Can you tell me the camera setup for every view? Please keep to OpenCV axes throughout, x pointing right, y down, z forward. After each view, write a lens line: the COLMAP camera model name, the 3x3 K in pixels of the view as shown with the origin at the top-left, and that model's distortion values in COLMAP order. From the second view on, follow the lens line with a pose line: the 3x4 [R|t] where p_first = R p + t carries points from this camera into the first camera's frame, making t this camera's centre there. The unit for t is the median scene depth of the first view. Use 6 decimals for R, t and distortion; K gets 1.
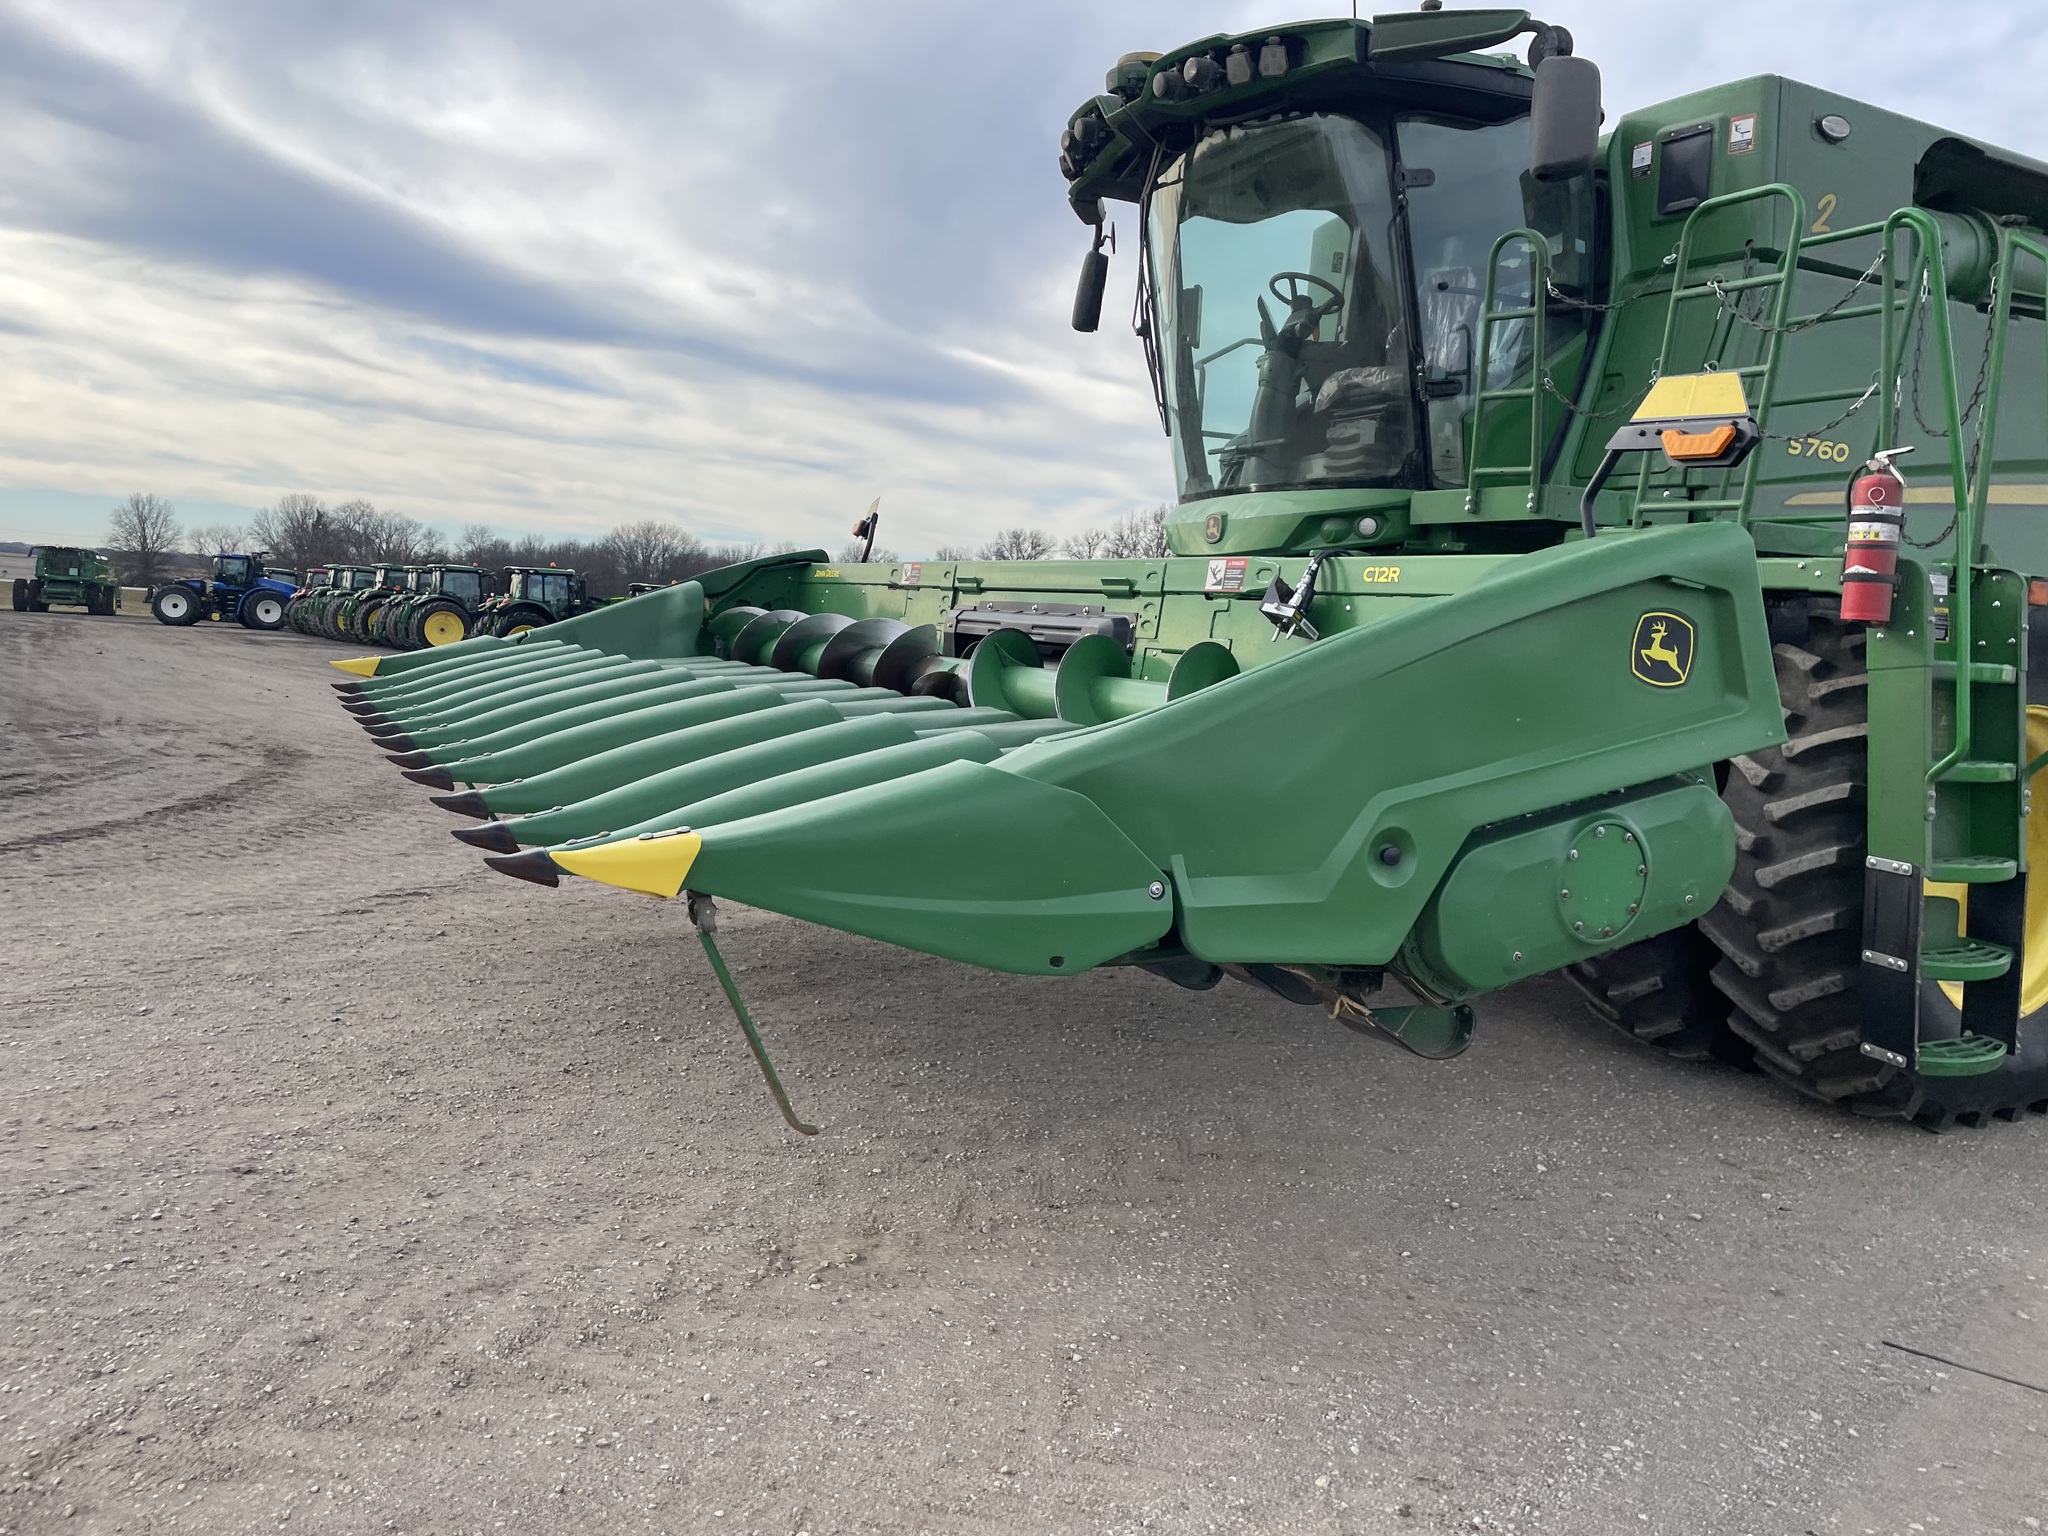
lens RADIAL K [[1531.8, 0, 1031.1], [0, 1531.8, 756.9], [0, 0, 1]] dist [0.087916, -0.112815]
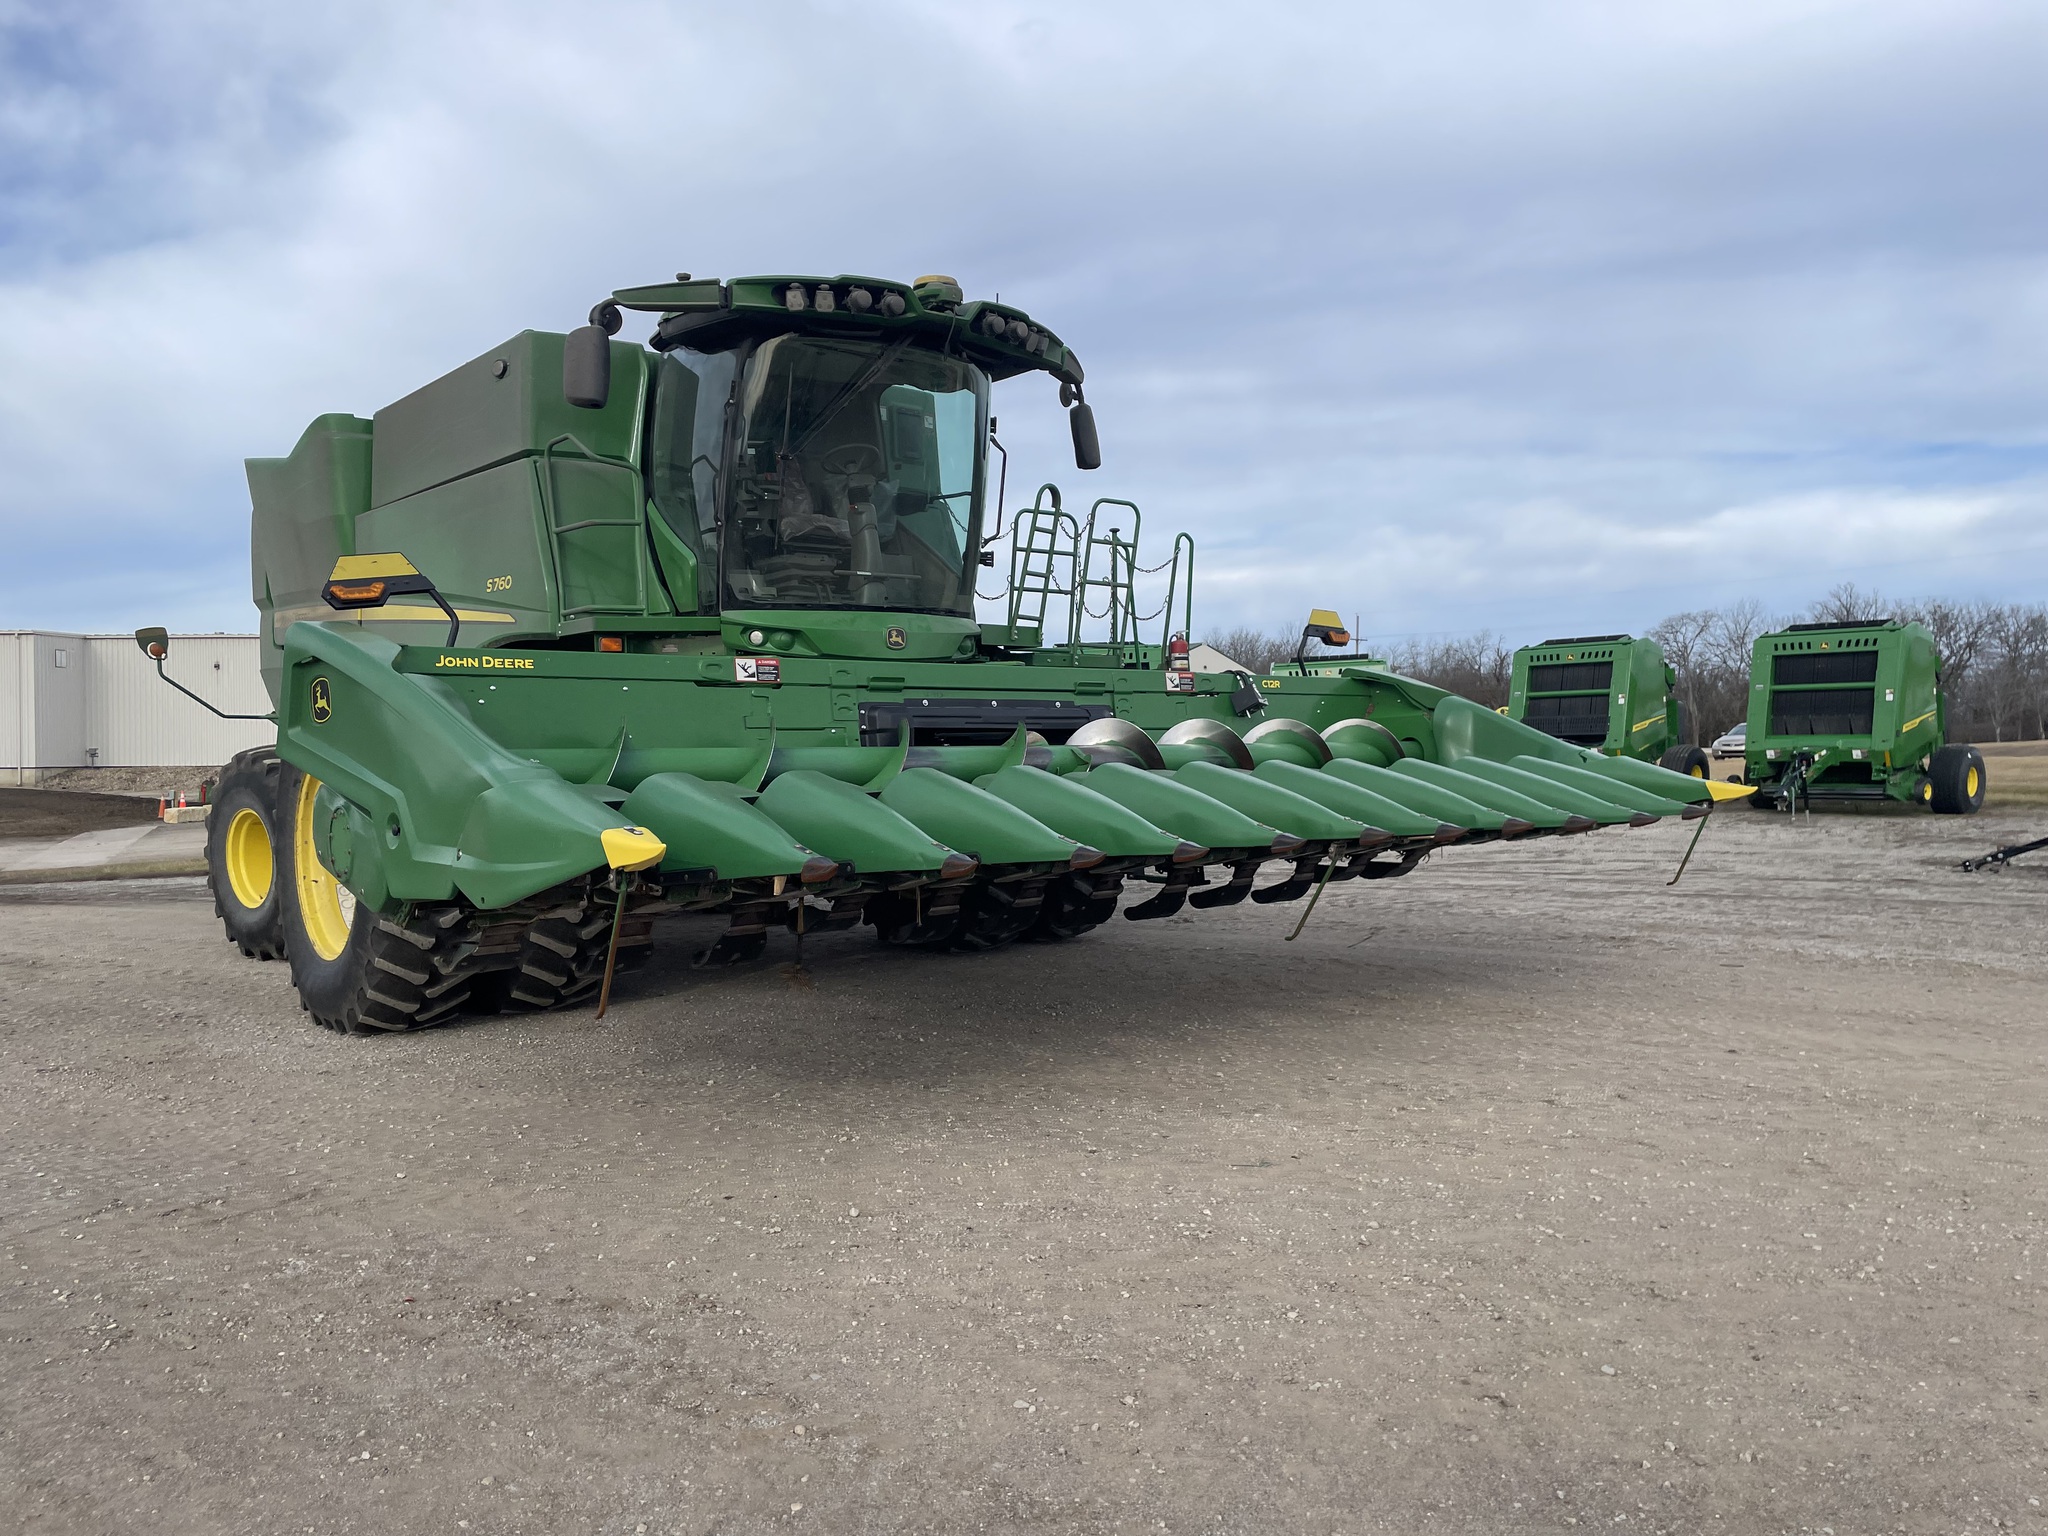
lens RADIAL K [[1536.5, 0, 1037.8], [0, 1536.5, 768.4], [0, 0, 1]] dist [0.090190, -0.113830]
pose [[-0.217859, -0.066319, 0.973724, -1.339040], [0.086969, 0.992401, 0.087050, -0.164309], [-0.972098, 0.103648, -0.210436, 1.346081]]
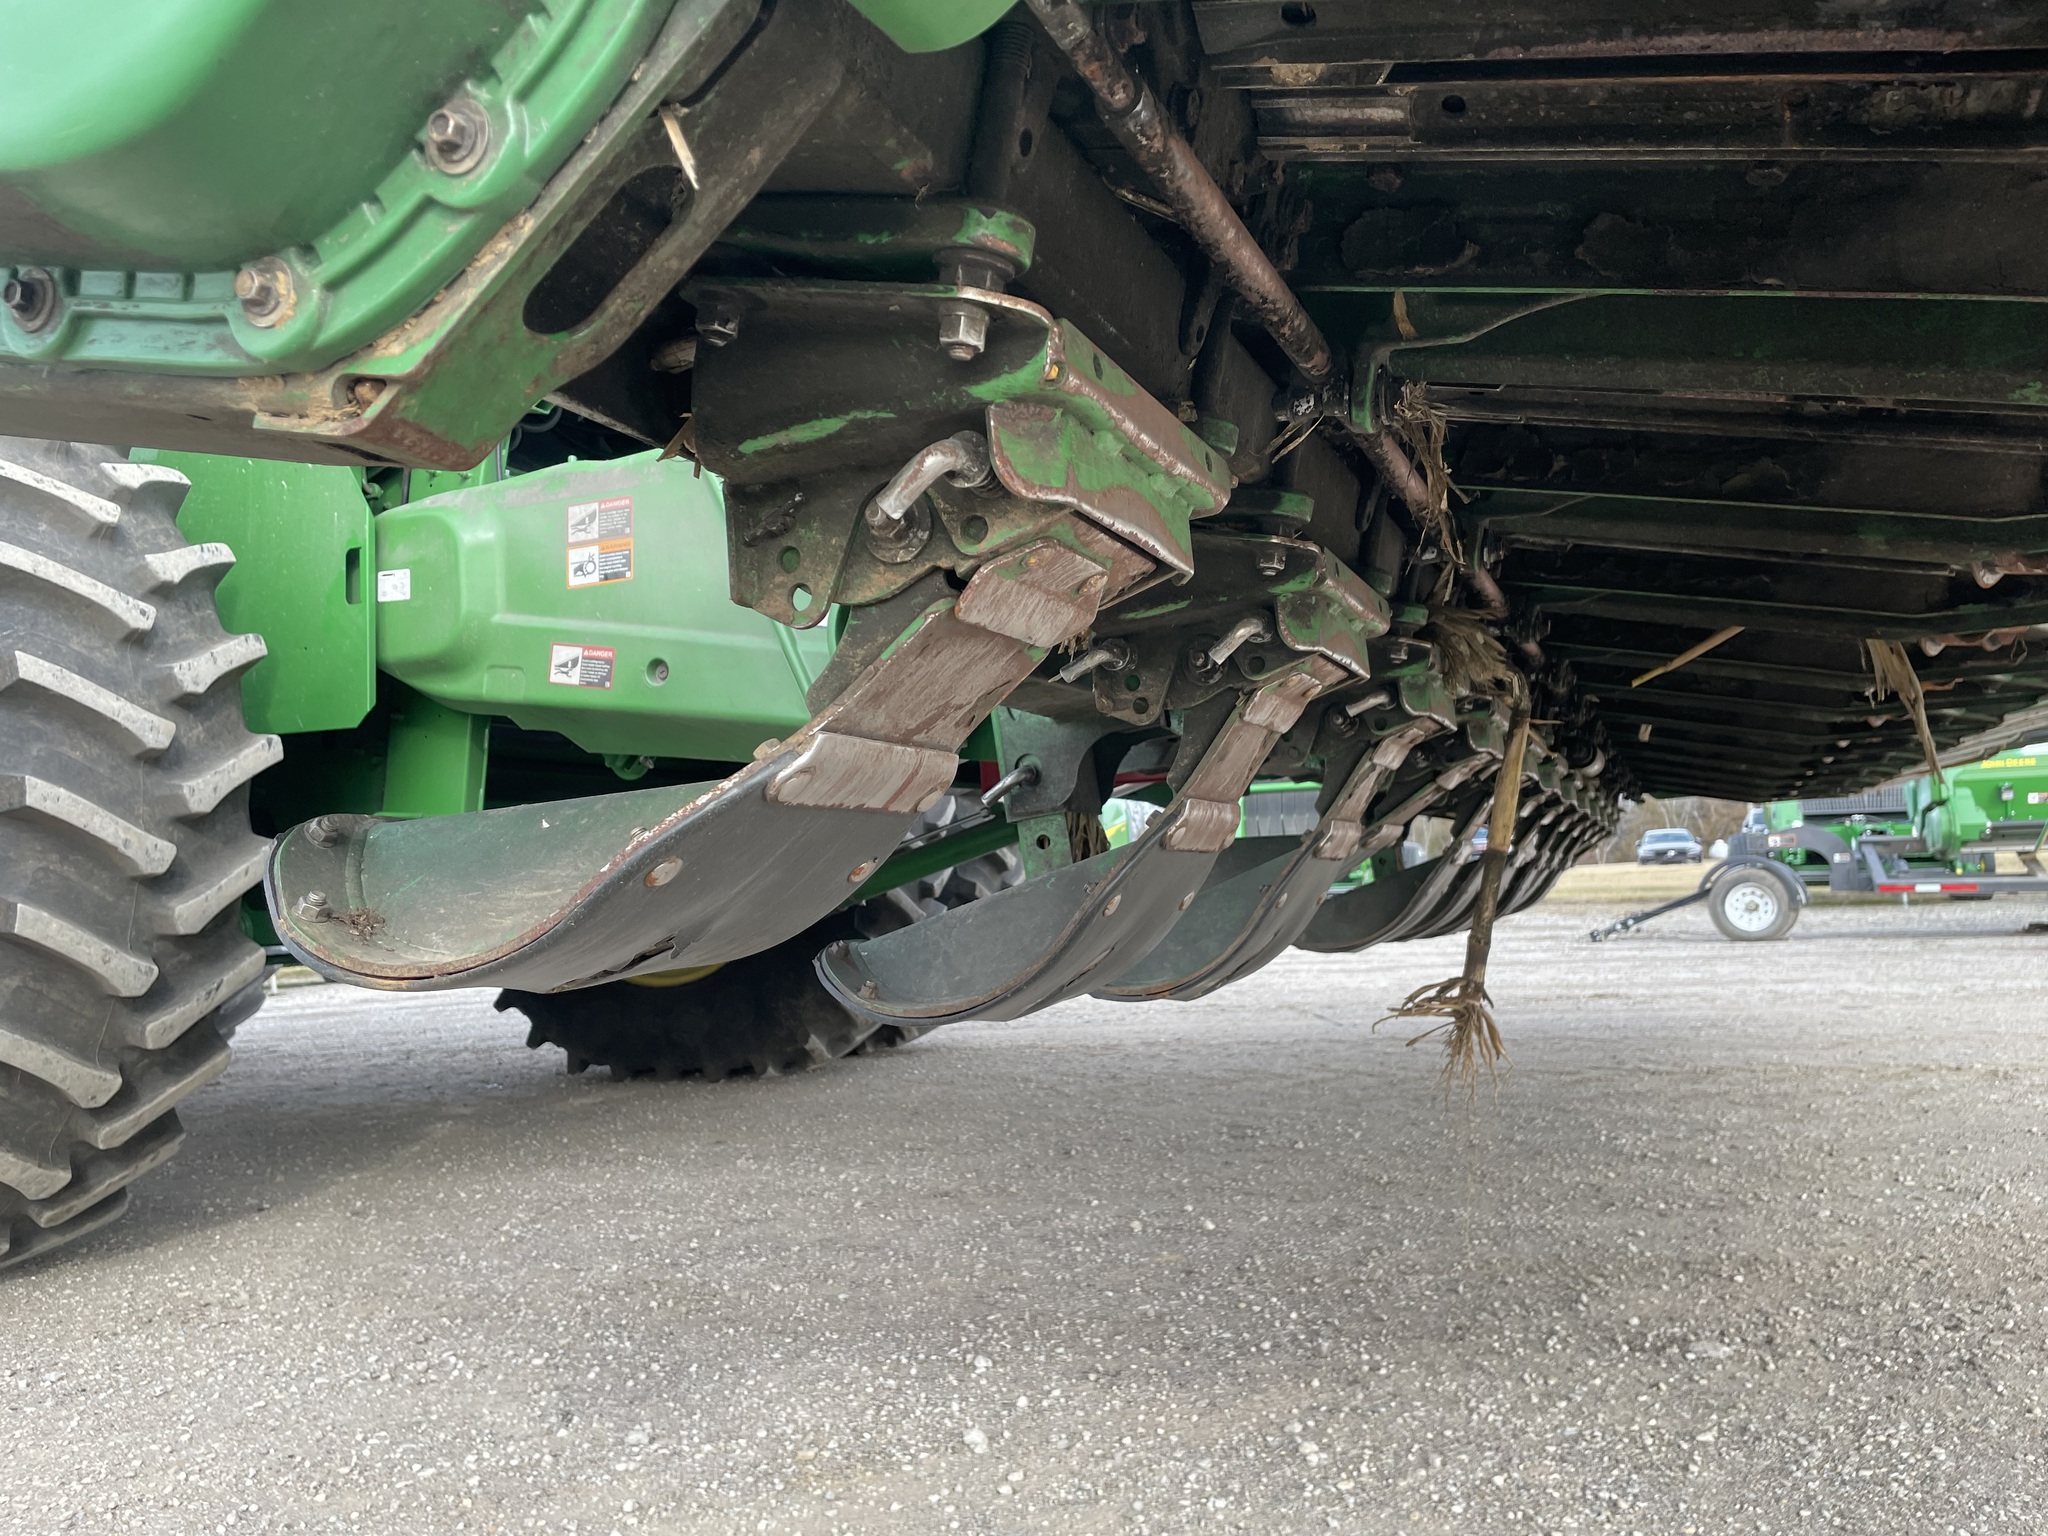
lens RADIAL K [[1549.2, 0, 1002.7], [0, 1549.2, 770.4], [0, 0, 1]] dist [0.090277, -0.120421]
pose [[-0.629943, 0.034279, 0.775885, -0.420074], [0.073378, 0.997183, 0.015520, 0.005790], [-0.773167, 0.066710, -0.630684, 1.566464]]
